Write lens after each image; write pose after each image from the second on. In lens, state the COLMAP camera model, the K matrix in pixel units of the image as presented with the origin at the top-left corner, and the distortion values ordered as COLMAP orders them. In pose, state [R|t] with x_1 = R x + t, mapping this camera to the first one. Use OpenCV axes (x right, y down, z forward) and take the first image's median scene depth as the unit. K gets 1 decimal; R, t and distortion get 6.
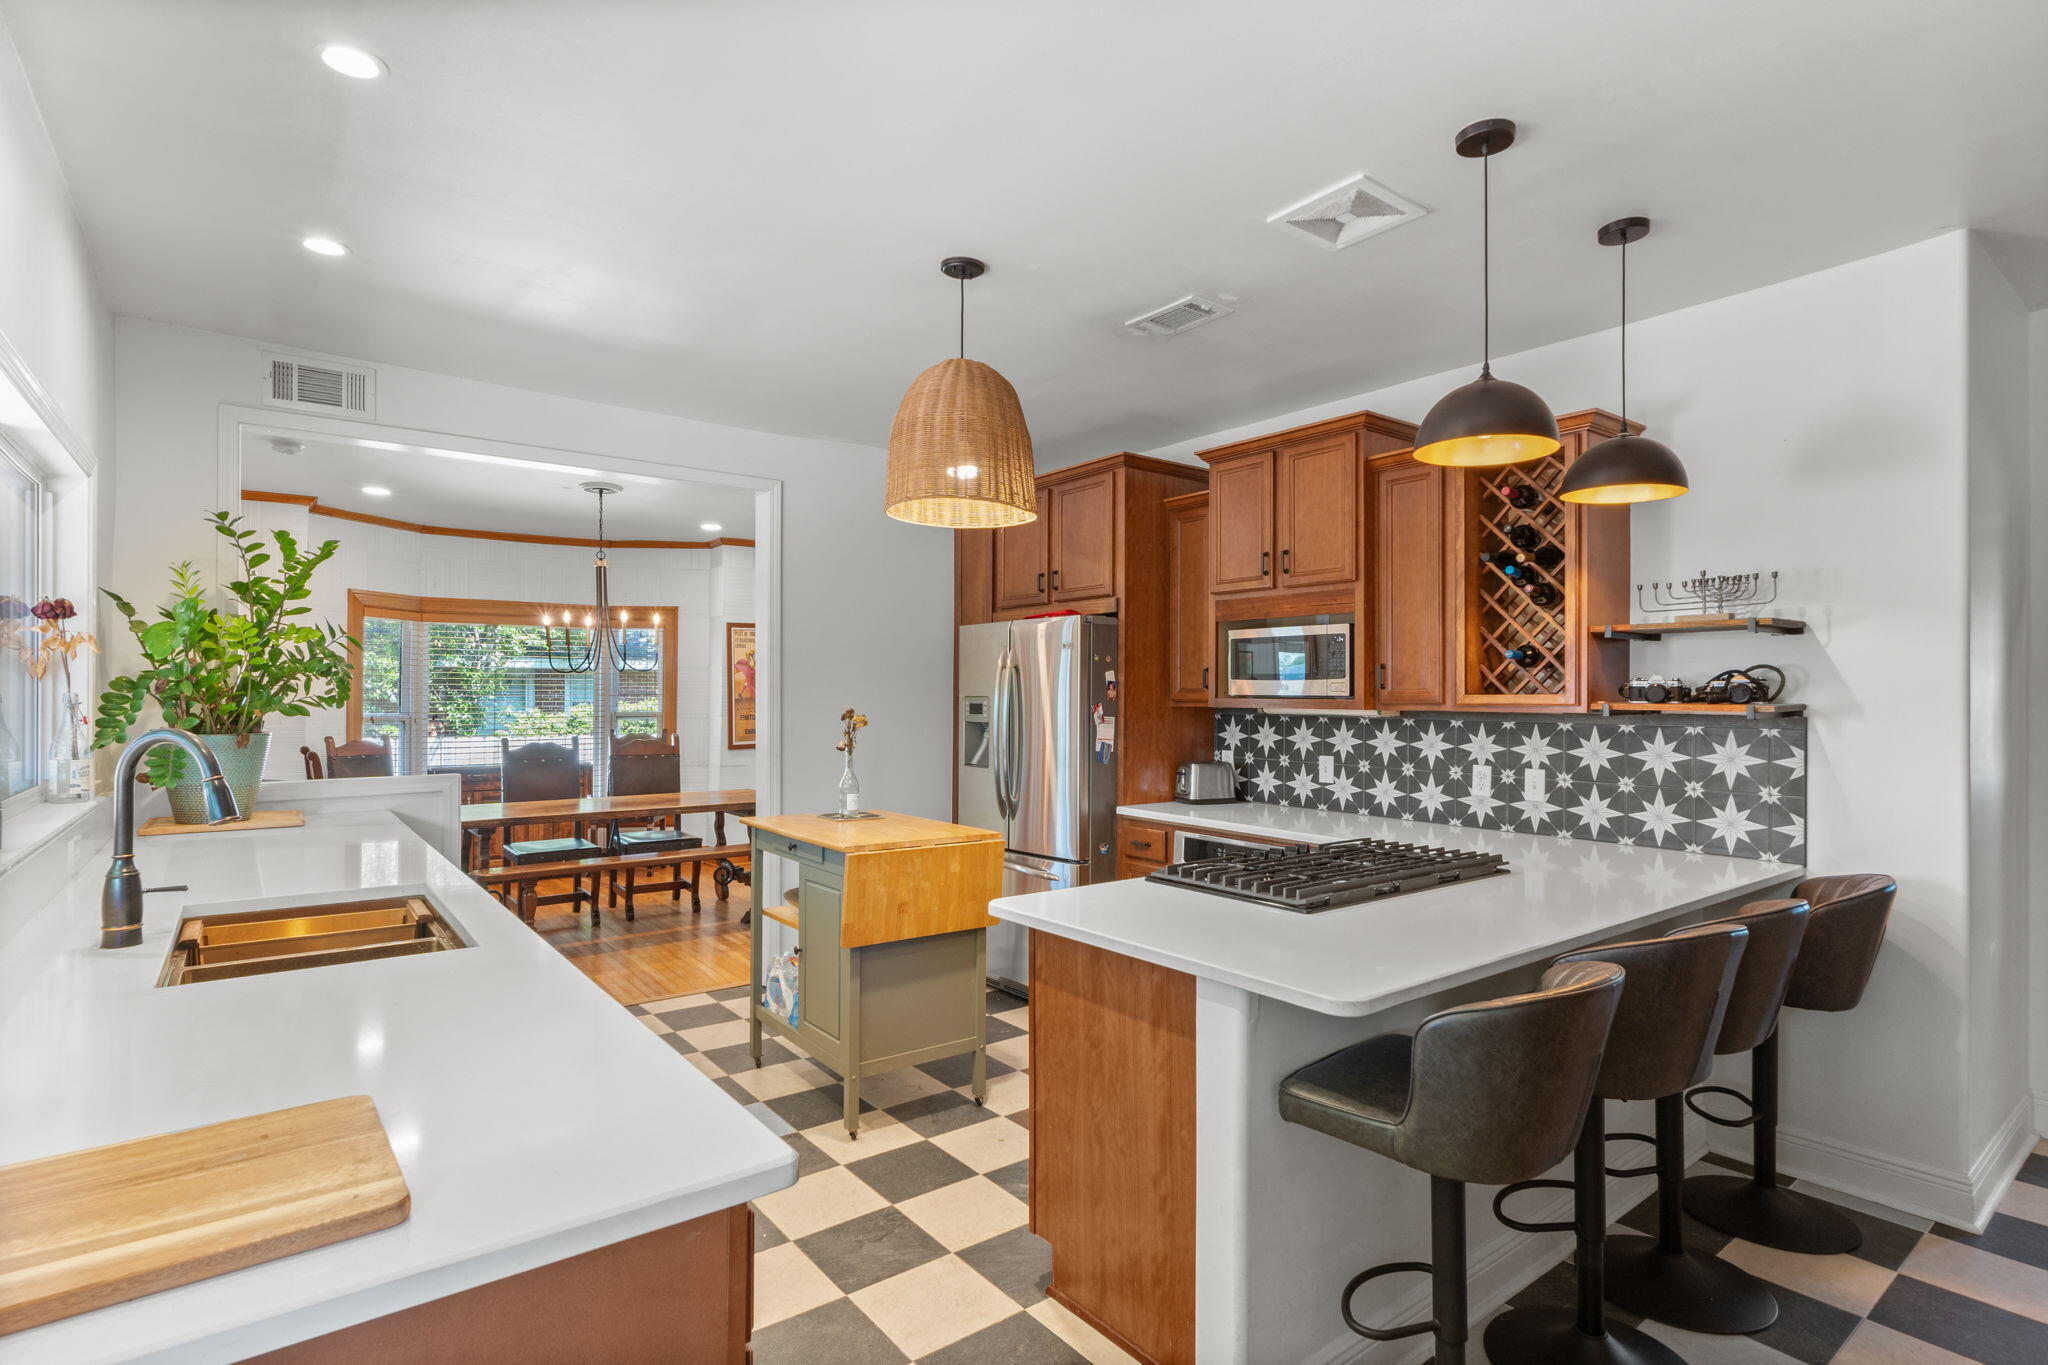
lens RADIAL K [[940.4, 0, 1024.0], [0, 940.4, 682.5], [0, 0, 1]] dist [-0.004202, -0.000165]
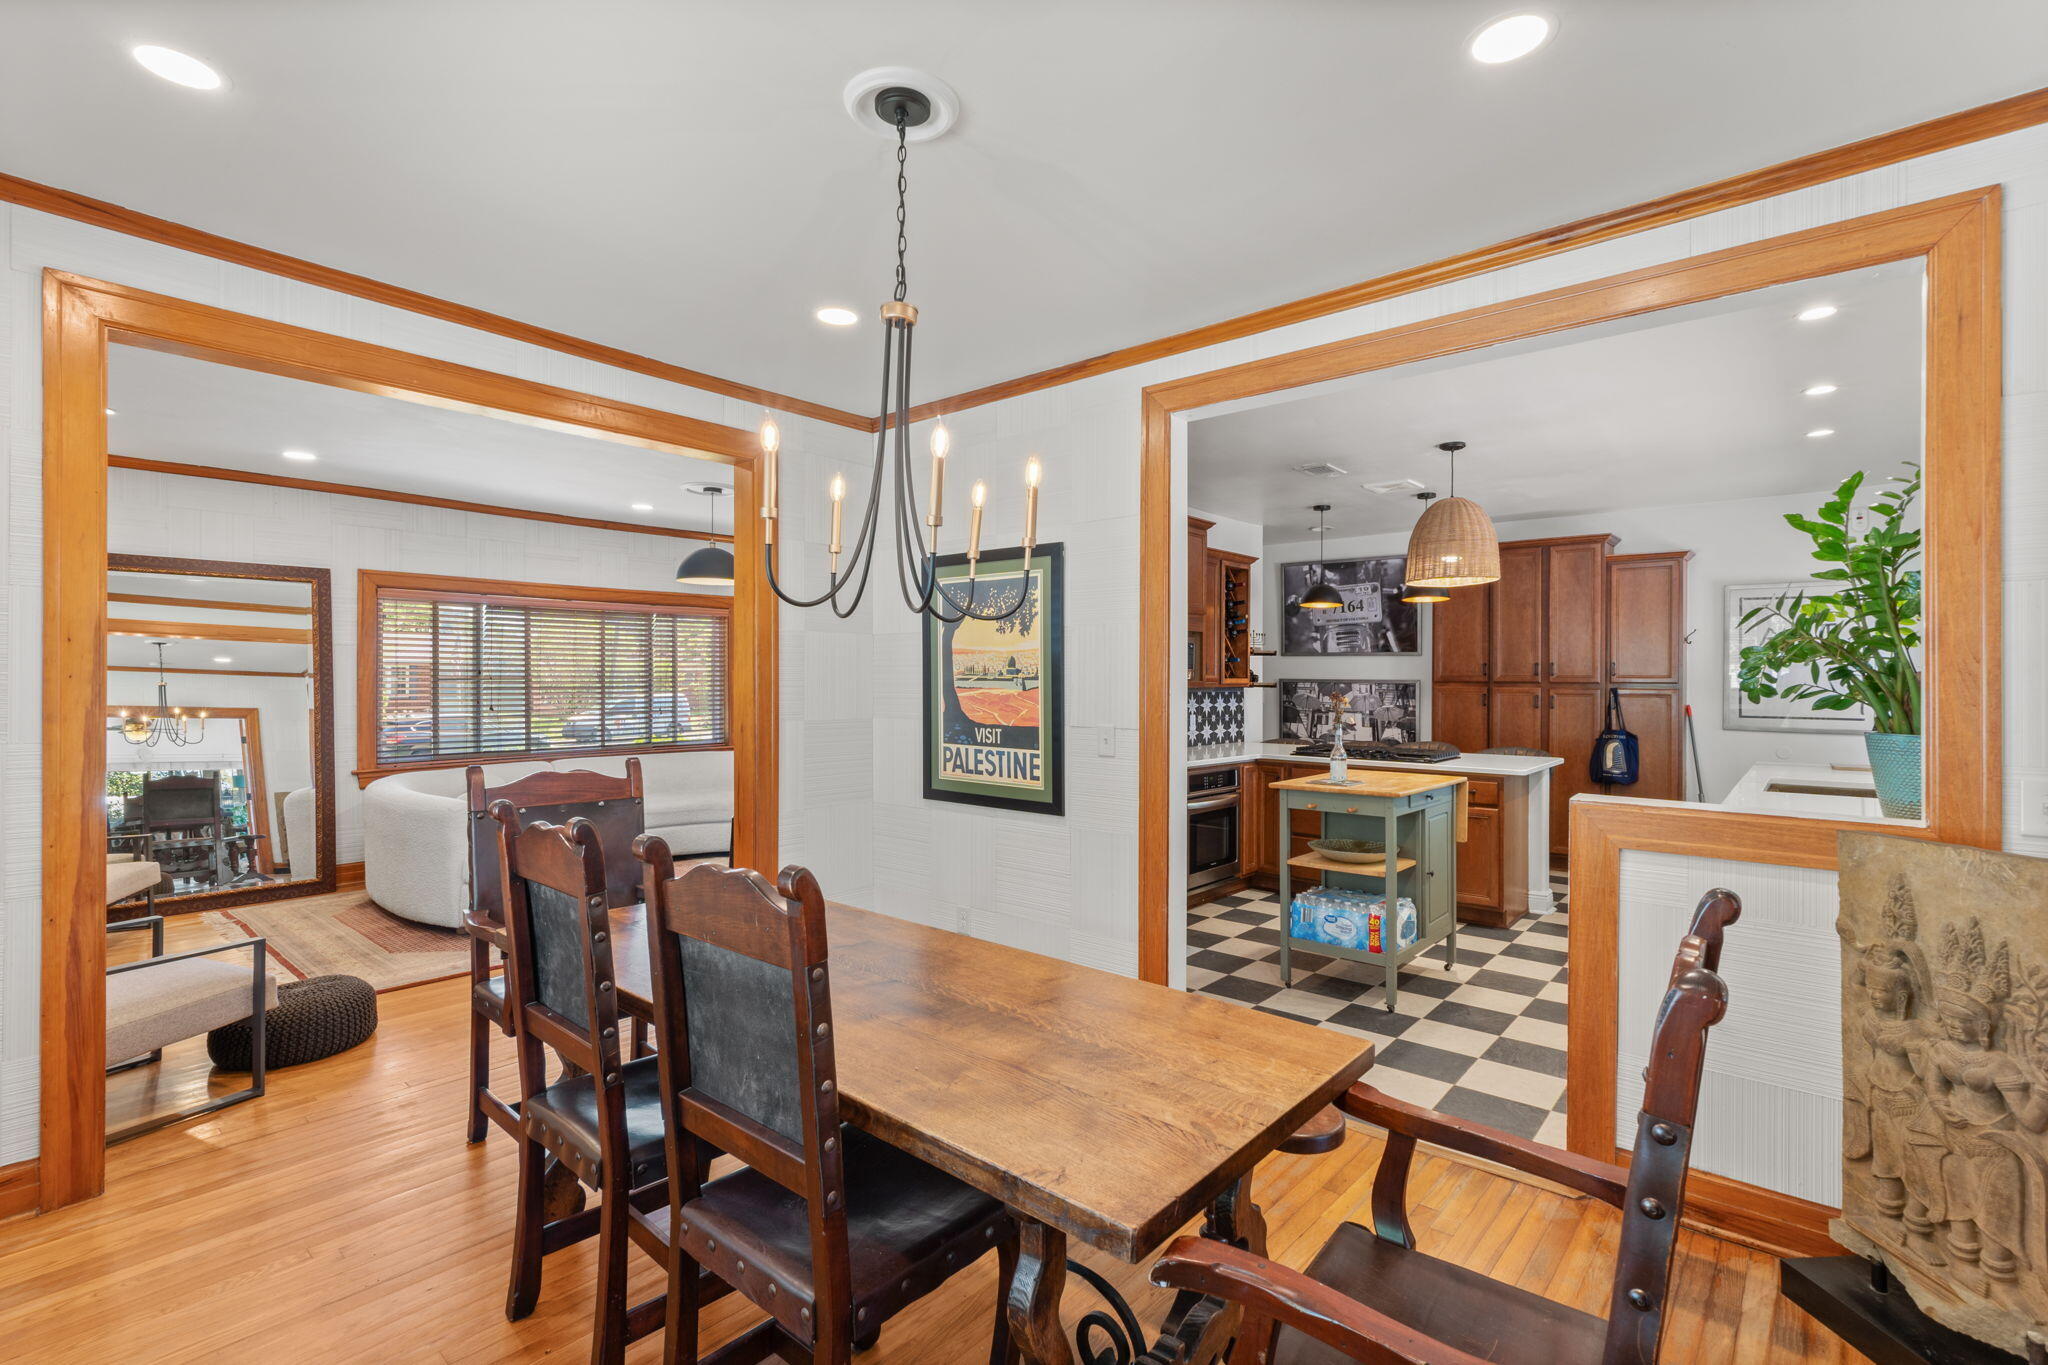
lens RADIAL K [[927.2, 0, 1019.2], [0, 927.2, 674.7], [0, 0, 1]] dist [0.003161, 0.000751]
pose [[-0.162133, 0.005003, 0.986756, -1.227668], [-0.013171, 0.999887, -0.007234, 0.022713], [-0.986681, -0.014169, -0.162048, 1.536510]]
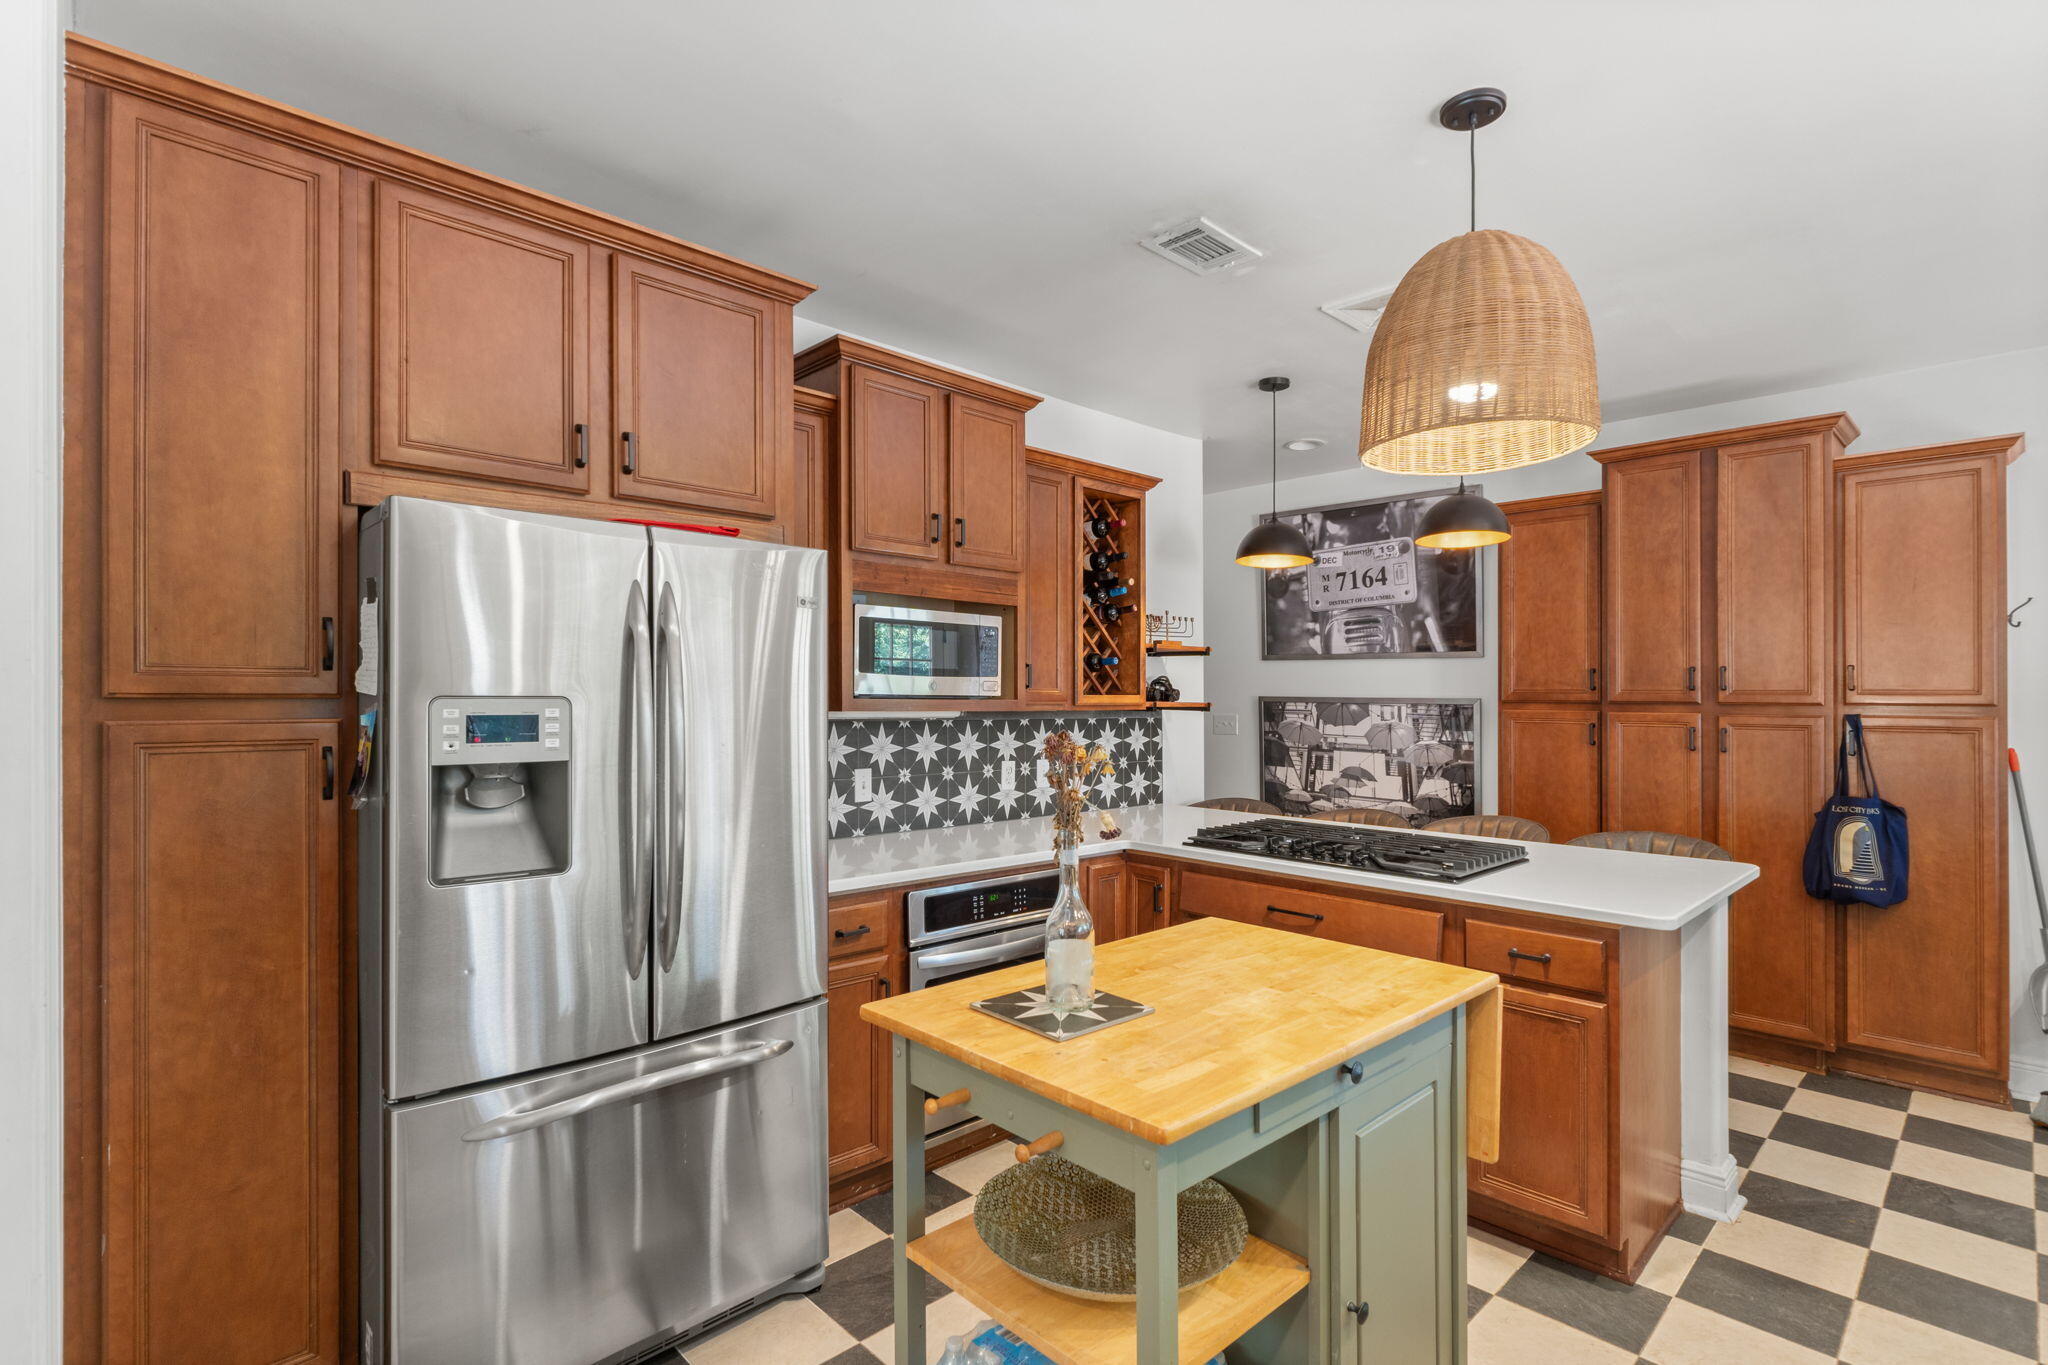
lens RADIAL K [[940.4, 0, 1024.0], [0, 940.4, 682.5], [0, 0, 1]] dist [-0.004202, -0.000165]
pose [[-0.061397, 0.016060, 0.997984, -0.564806], [-0.014299, 0.999754, -0.016968, 0.016701], [-0.998011, -0.015312, -0.061152, 1.023058]]
